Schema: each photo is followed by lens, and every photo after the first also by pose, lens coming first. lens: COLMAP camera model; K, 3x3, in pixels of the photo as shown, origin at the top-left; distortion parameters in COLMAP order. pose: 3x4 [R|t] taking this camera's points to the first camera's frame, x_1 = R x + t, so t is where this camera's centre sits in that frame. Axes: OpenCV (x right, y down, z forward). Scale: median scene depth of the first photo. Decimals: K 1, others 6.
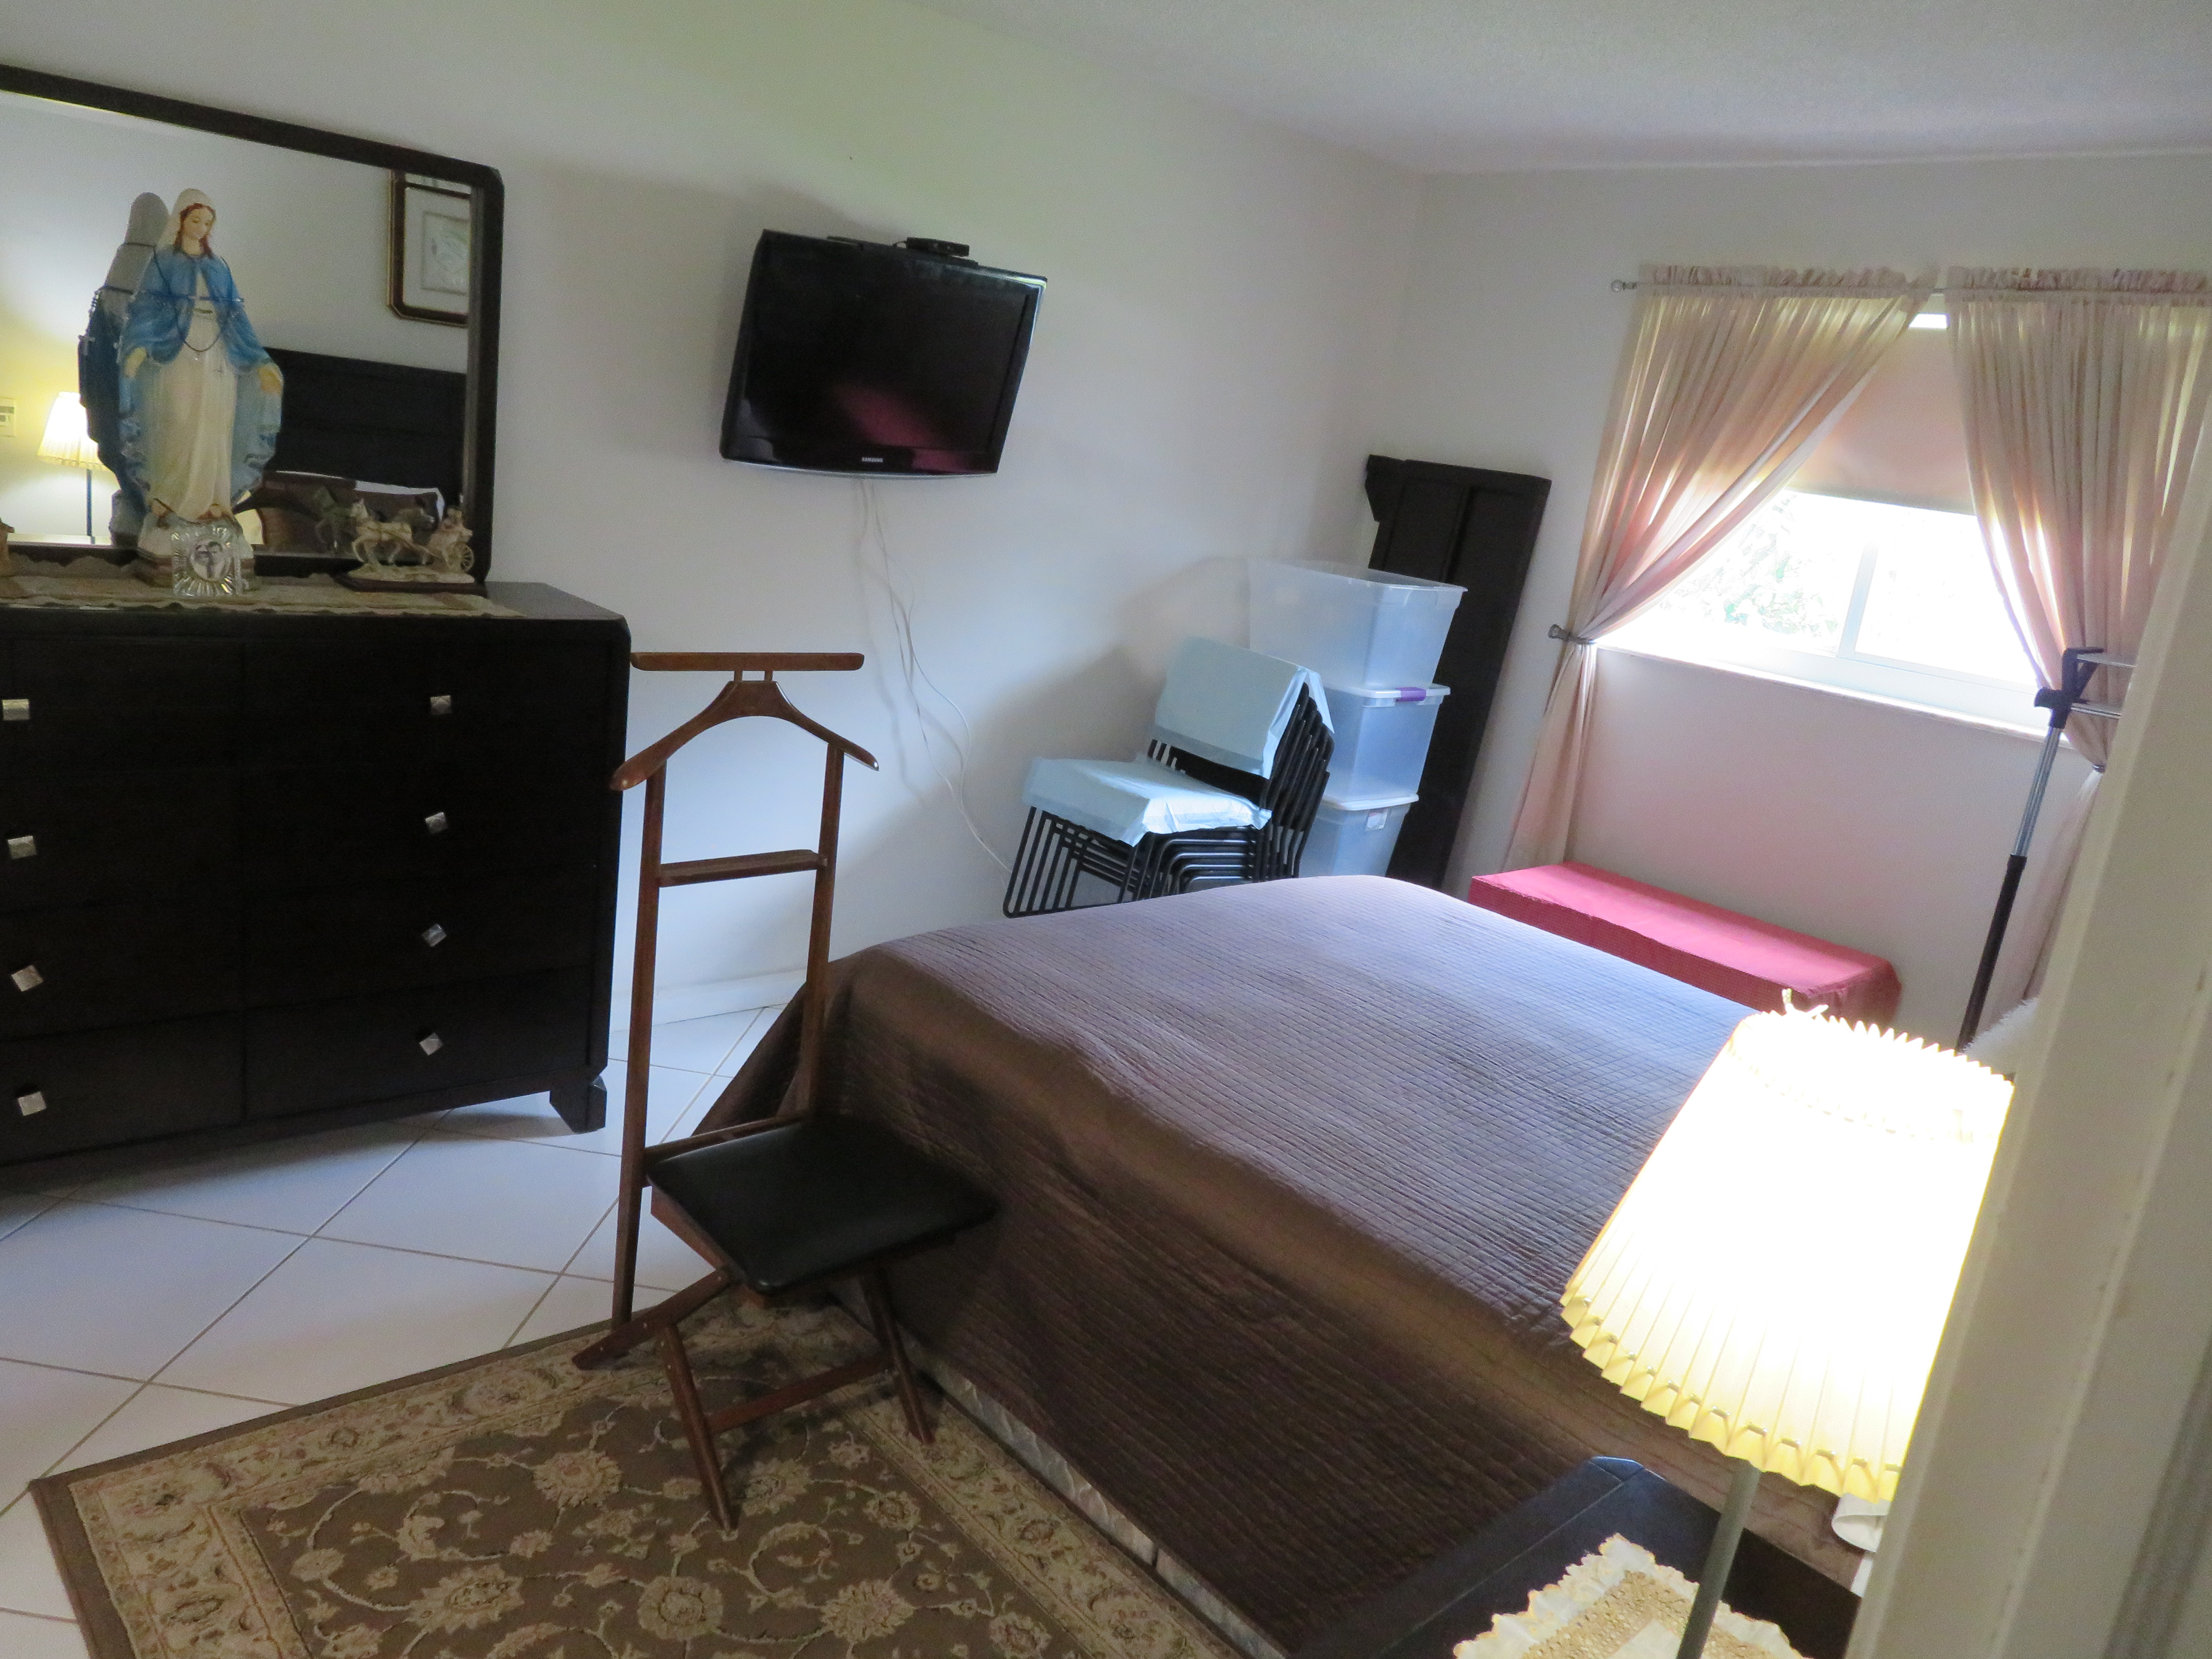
lens RADIAL K [[1564.2, 0, 1103.9], [0, 1564.2, 827.6], [0, 0, 1]] dist [-0.019565, 0.002628]
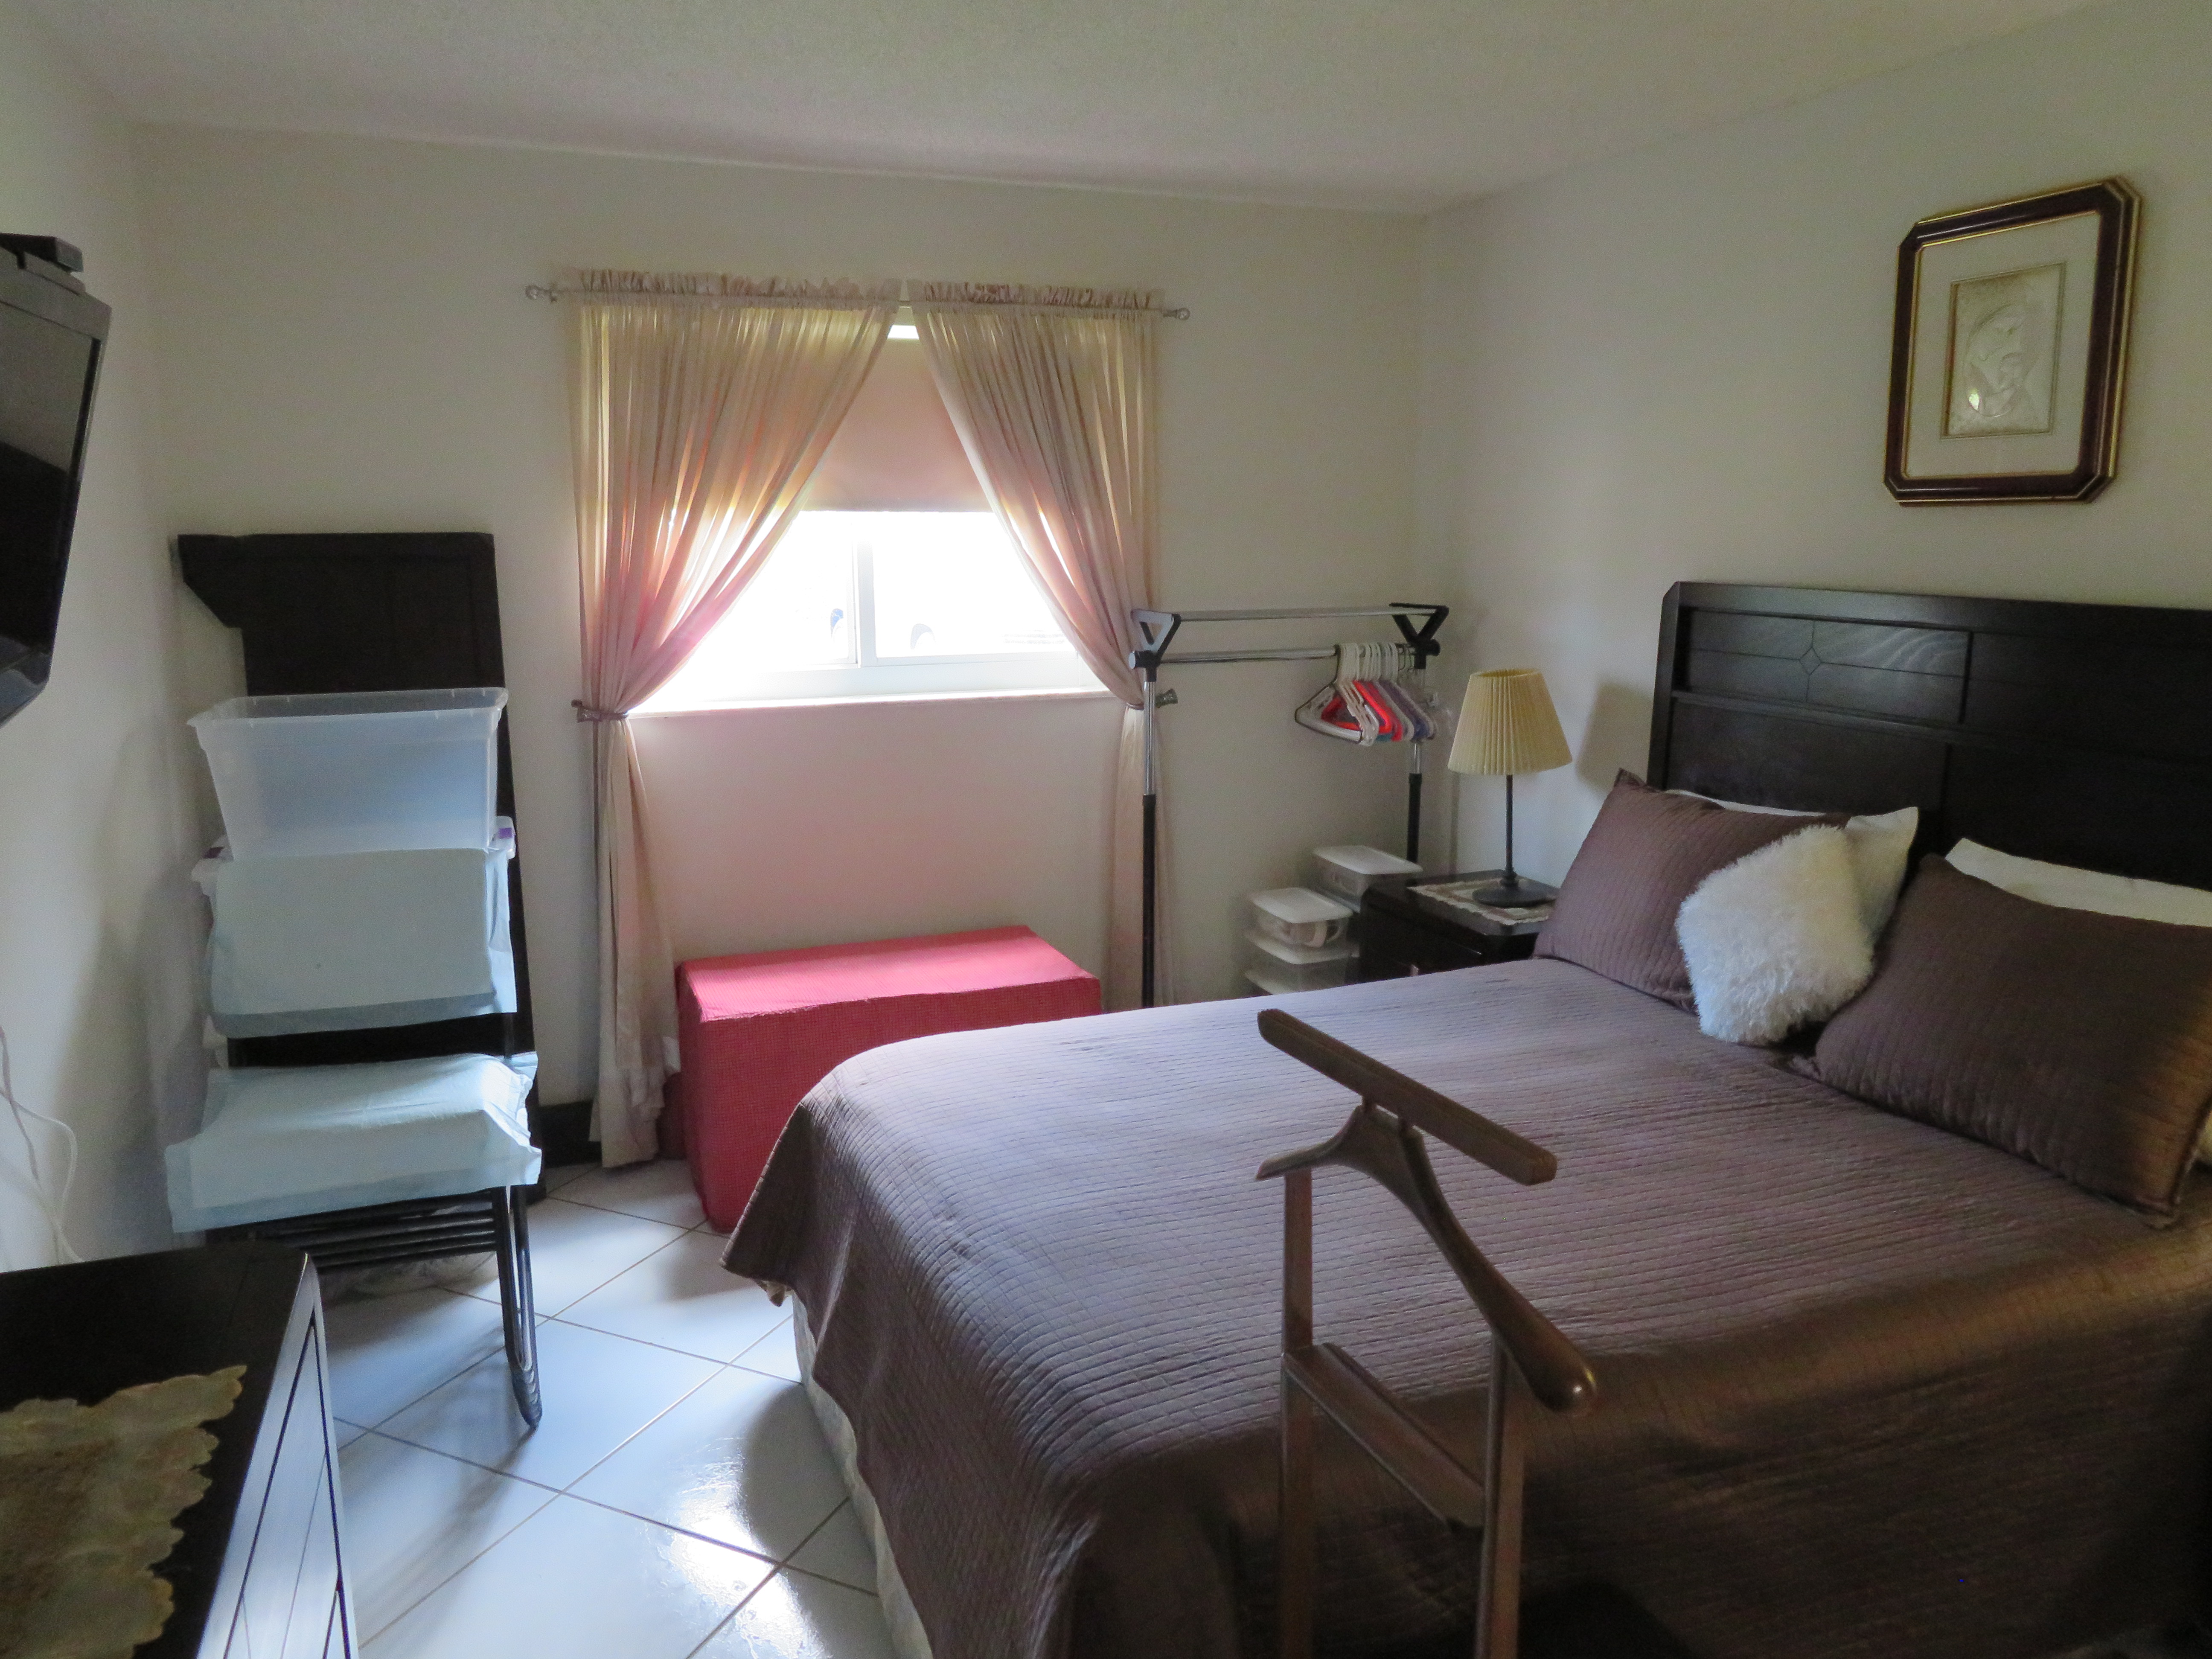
lens RADIAL K [[1564.2, 0, 1104.5], [0, 1564.2, 823.4], [0, 0, 1]] dist [-0.019565, 0.002628]
pose [[0.361016, -0.305665, 0.881043, -0.425296], [0.278514, 0.936980, 0.210947, -0.200700], [-0.889999, 0.169228, 0.423396, 0.495053]]
